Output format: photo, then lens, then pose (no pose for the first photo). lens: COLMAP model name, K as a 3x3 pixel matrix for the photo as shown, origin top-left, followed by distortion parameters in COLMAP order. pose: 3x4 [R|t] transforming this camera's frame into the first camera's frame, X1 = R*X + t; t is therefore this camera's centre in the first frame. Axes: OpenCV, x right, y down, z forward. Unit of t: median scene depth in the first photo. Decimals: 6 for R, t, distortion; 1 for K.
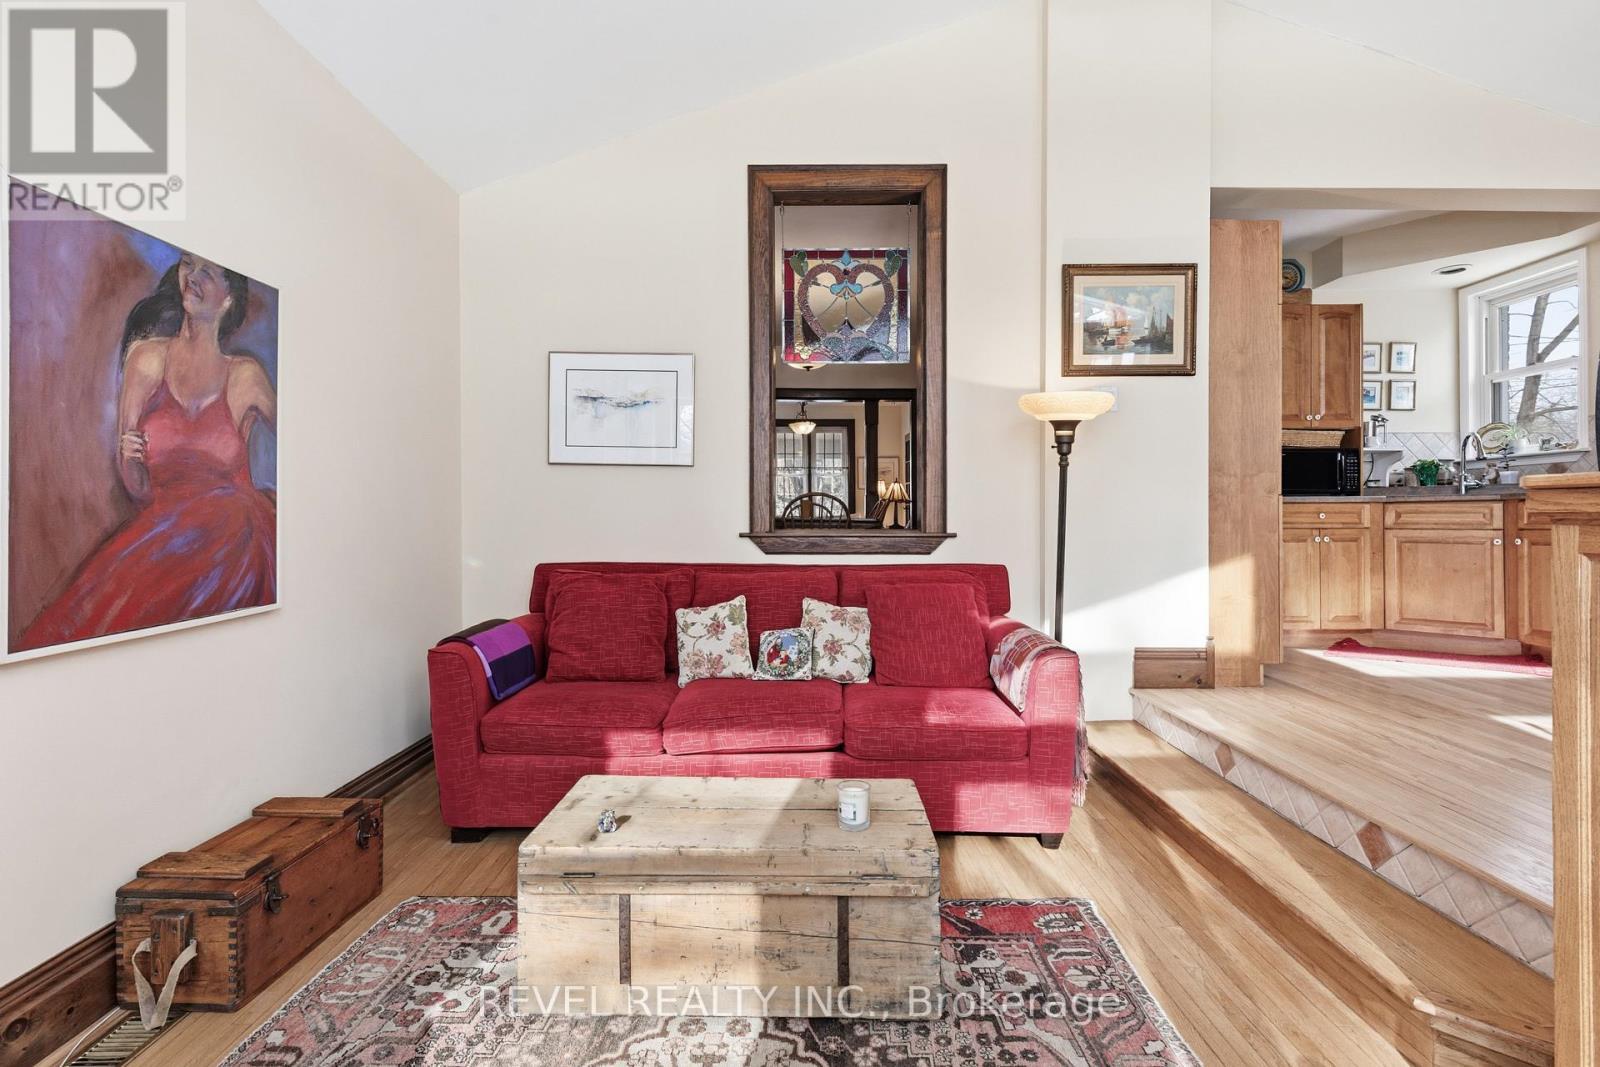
lens RADIAL K [[766.9, 0, 803.5], [0, 766.9, 511.9], [0, 0, 1]] dist [0.004994, -0.000381]
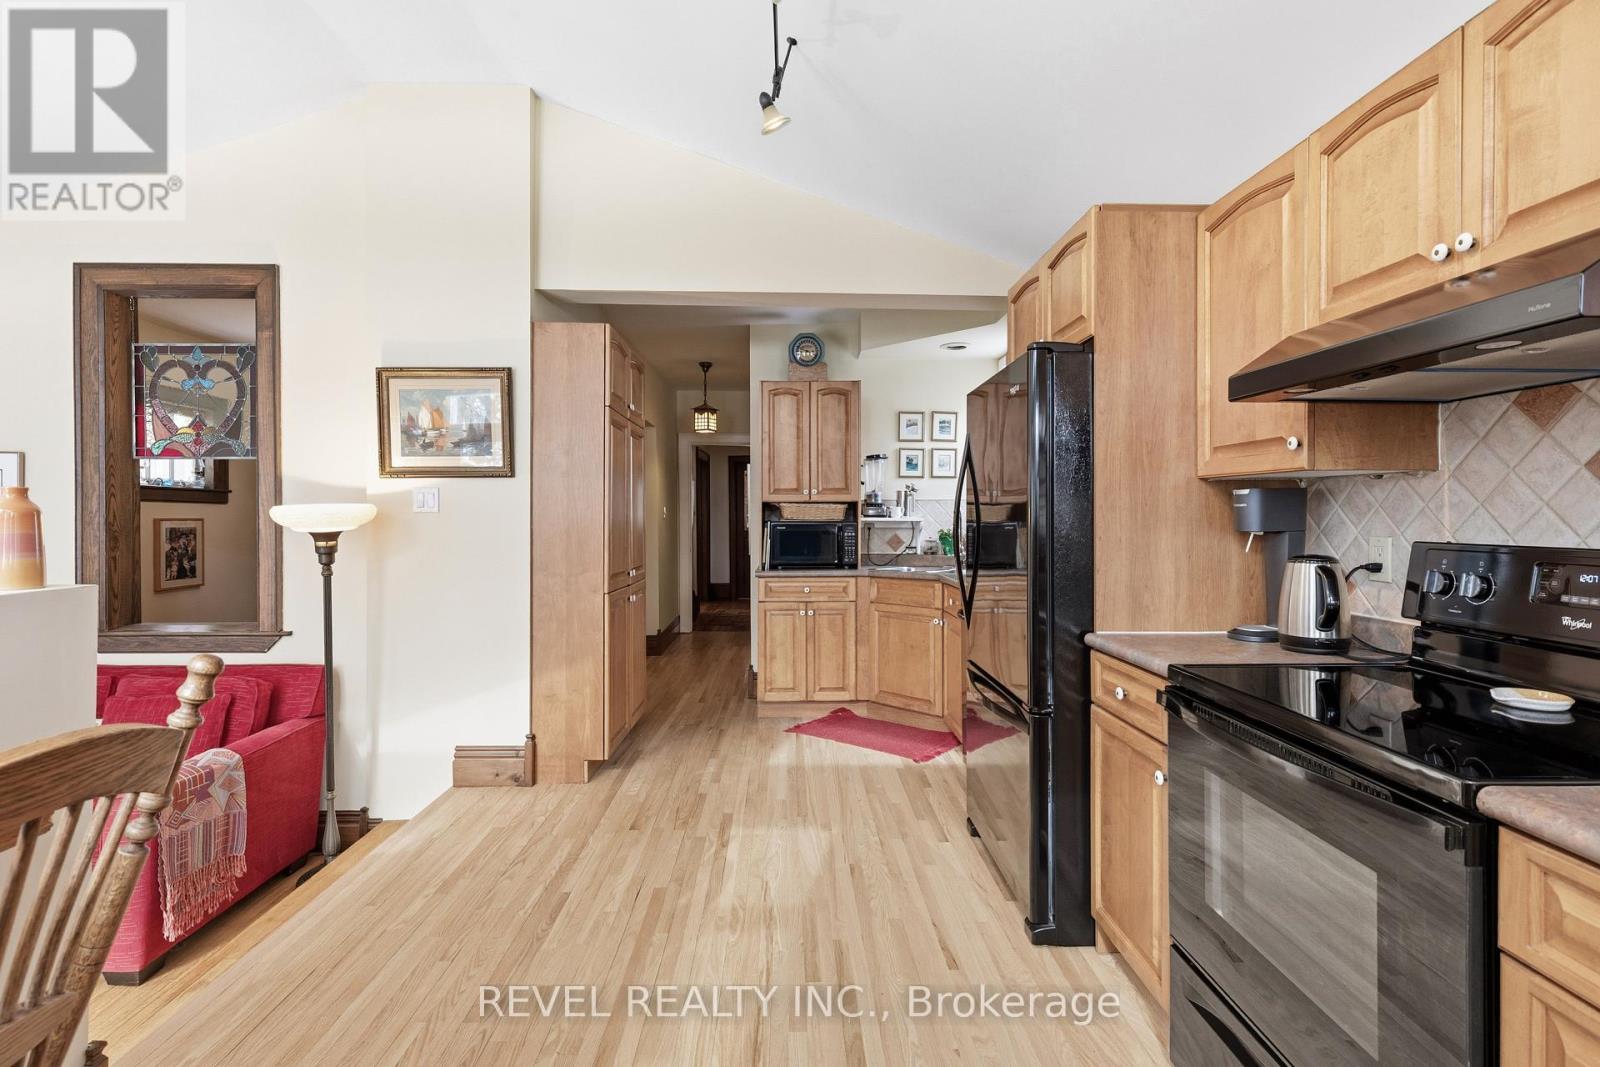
lens RADIAL K [[762.0, 0, 797.1], [0, 762.0, 520.8], [0, 0, 1]] dist [-0.003488, -0.000208]
pose [[0.999566, 0.001020, 0.029430, 0.680766], [-0.001335, 0.999942, 0.010674, -0.105283], [-0.029418, -0.010709, 0.999510, -0.011531]]
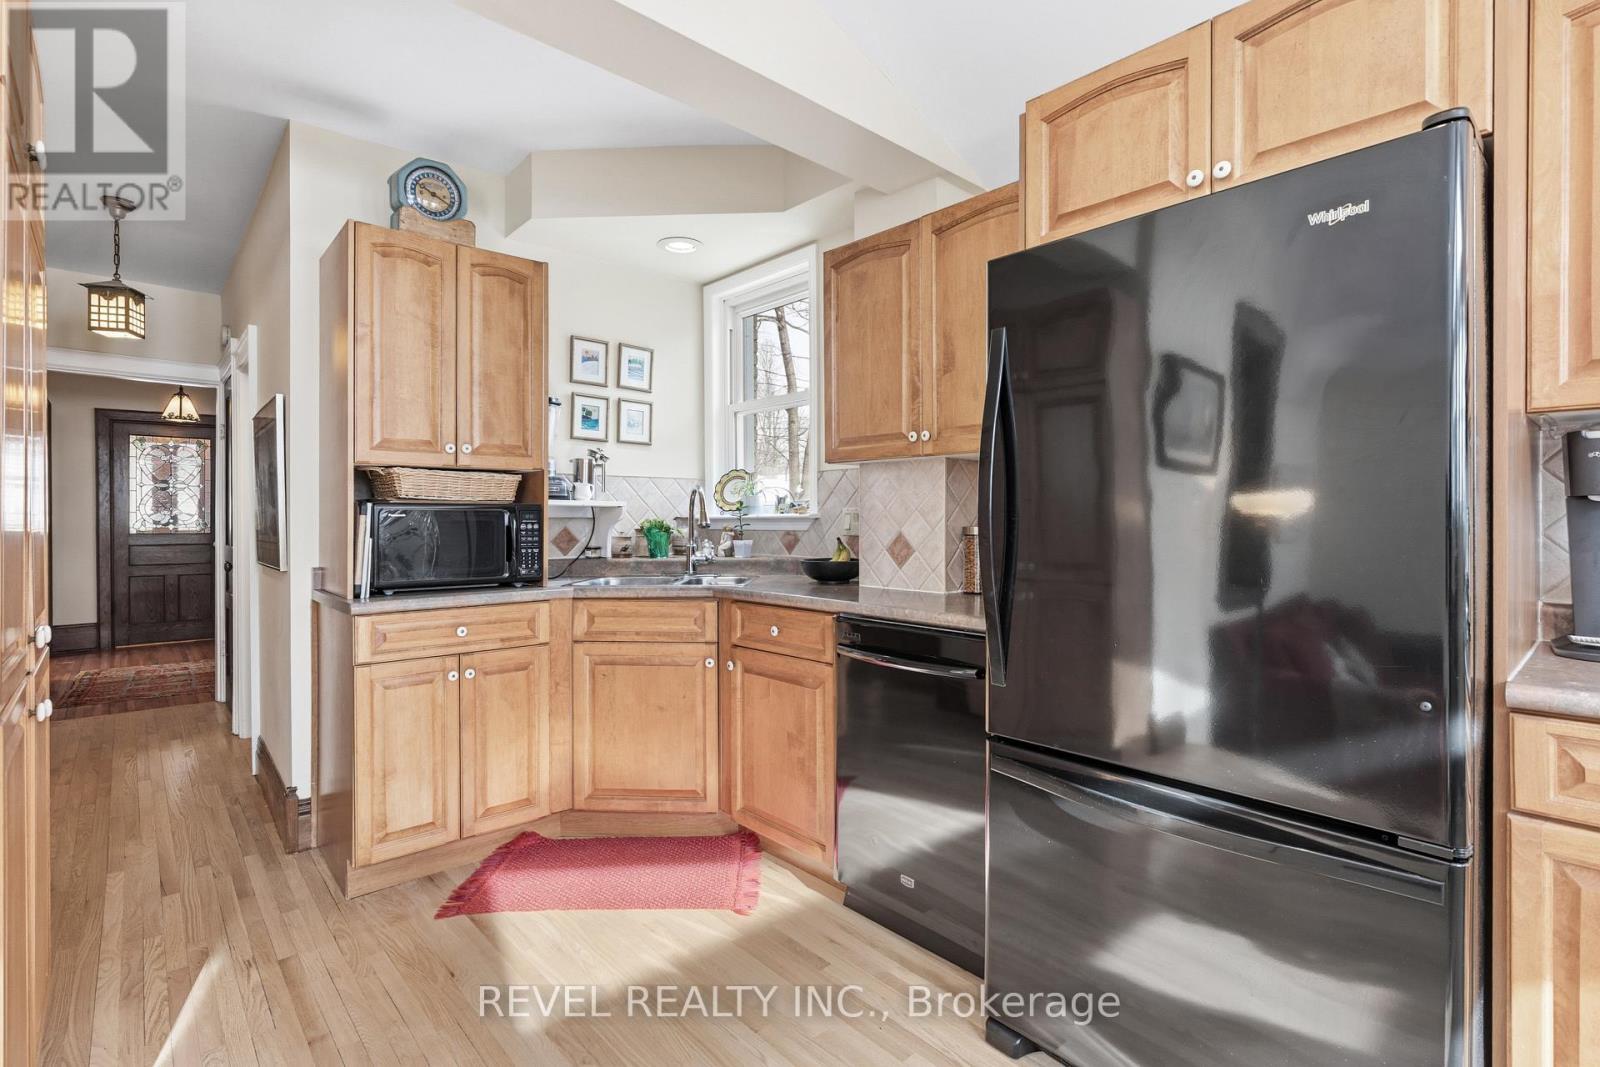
lens RADIAL K [[766.9, 0, 820.5], [0, 766.9, 520.5], [0, 0, 1]] dist [0.004994, -0.000381]
pose [[0.736667, -0.002352, 0.676252, 0.533067], [-0.003122, 0.999971, 0.006879, -0.084195], [-0.676248, -0.007179, 0.736639, 0.463371]]
